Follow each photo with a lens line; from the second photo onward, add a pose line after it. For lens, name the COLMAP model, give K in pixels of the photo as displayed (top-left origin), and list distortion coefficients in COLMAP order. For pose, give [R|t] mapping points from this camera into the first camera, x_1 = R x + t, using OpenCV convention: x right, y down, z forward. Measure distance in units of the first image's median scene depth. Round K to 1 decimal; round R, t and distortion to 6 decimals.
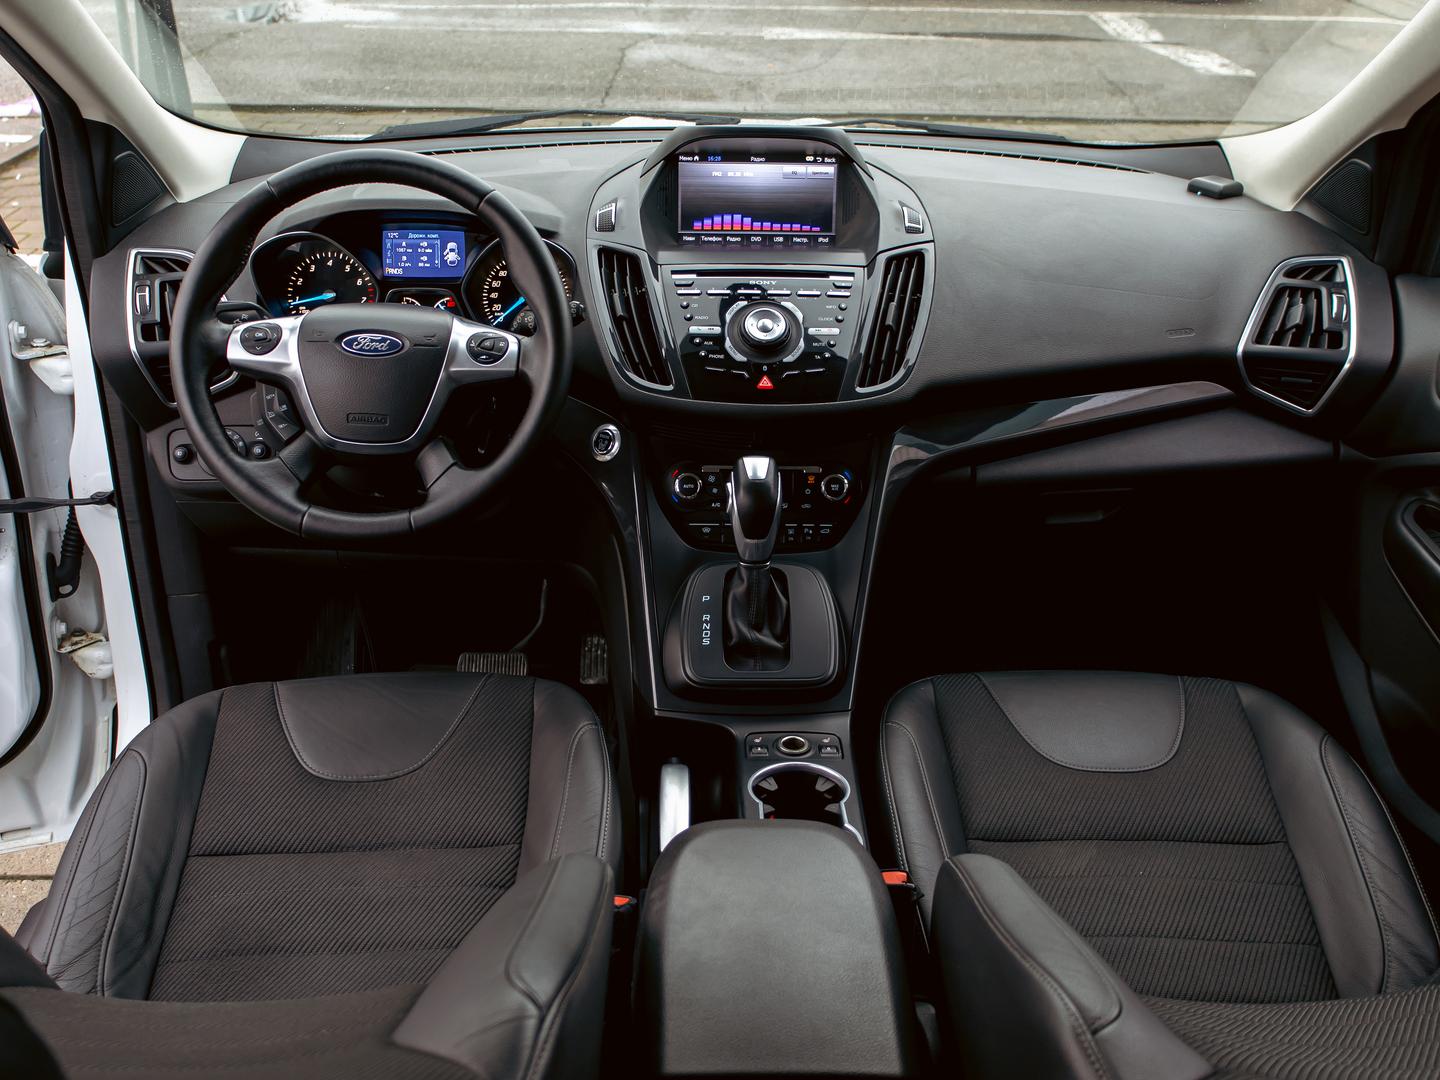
lens RADIAL K [[1195.4, 0, 720.0], [0, 1195.4, 540.0], [0, 0, 1]] dist [-0.002834, -0.000435]
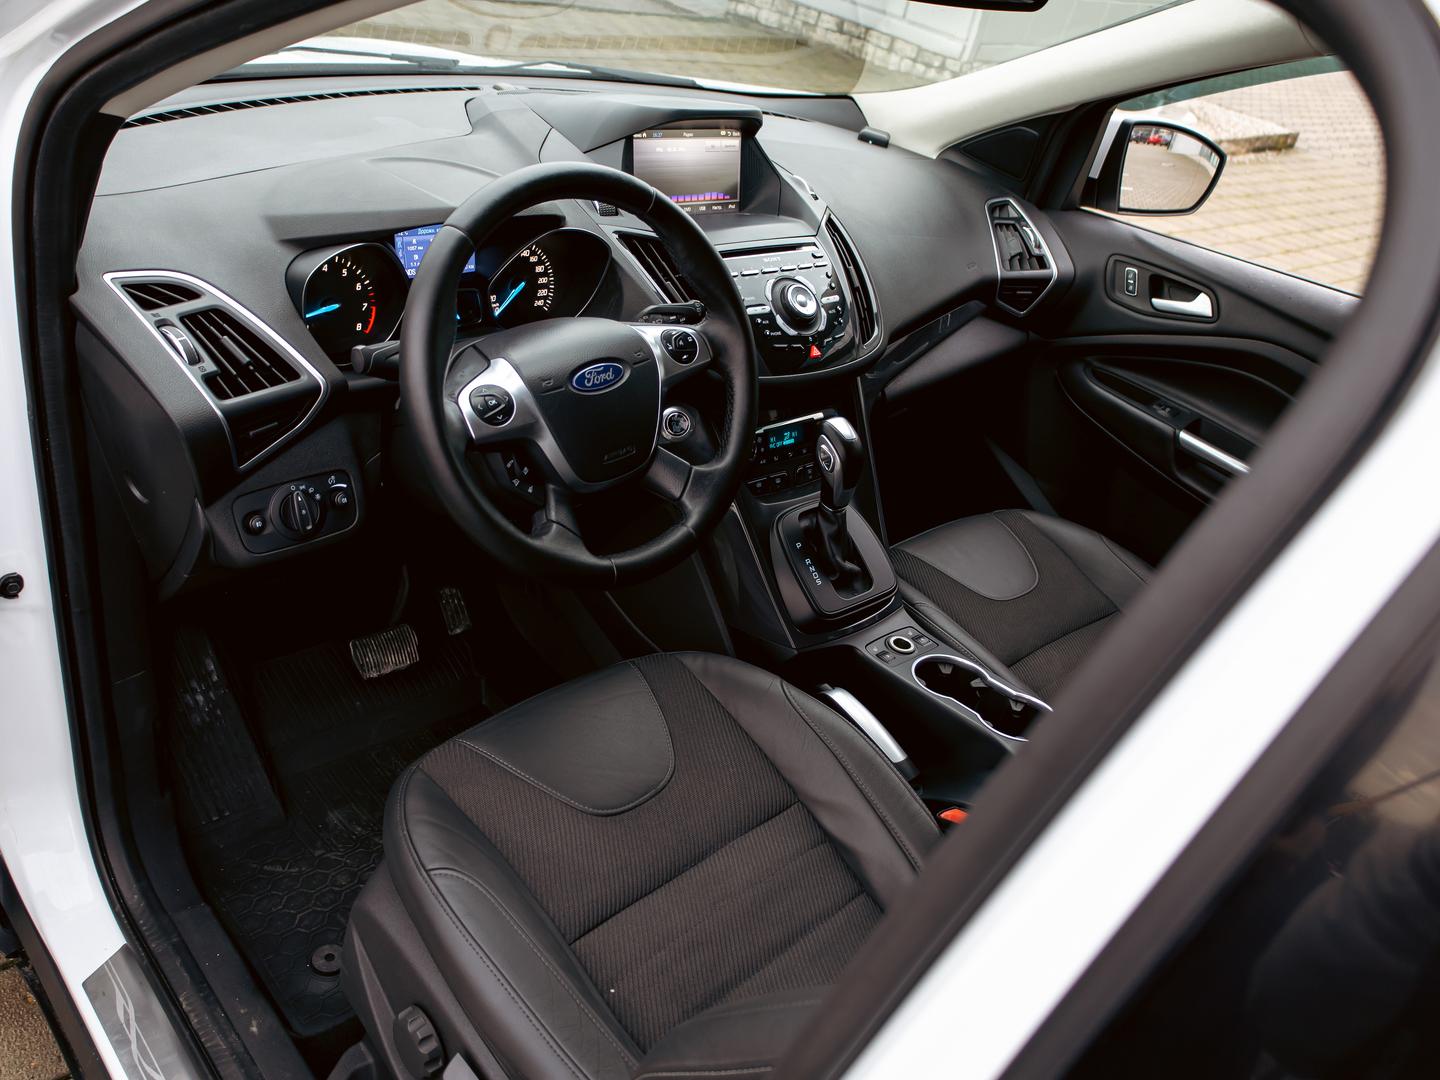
lens RADIAL K [[990.0, 0, 720.0], [0, 990.0, 540.0], [0, 0, 1]] dist [0.000038, 0.000116]
pose [[0.803939, -0.234452, 0.546547, -0.533042], [0.143744, 0.968368, 0.203961, -0.145262], [-0.577078, -0.085409, 0.812211, 0.230474]]
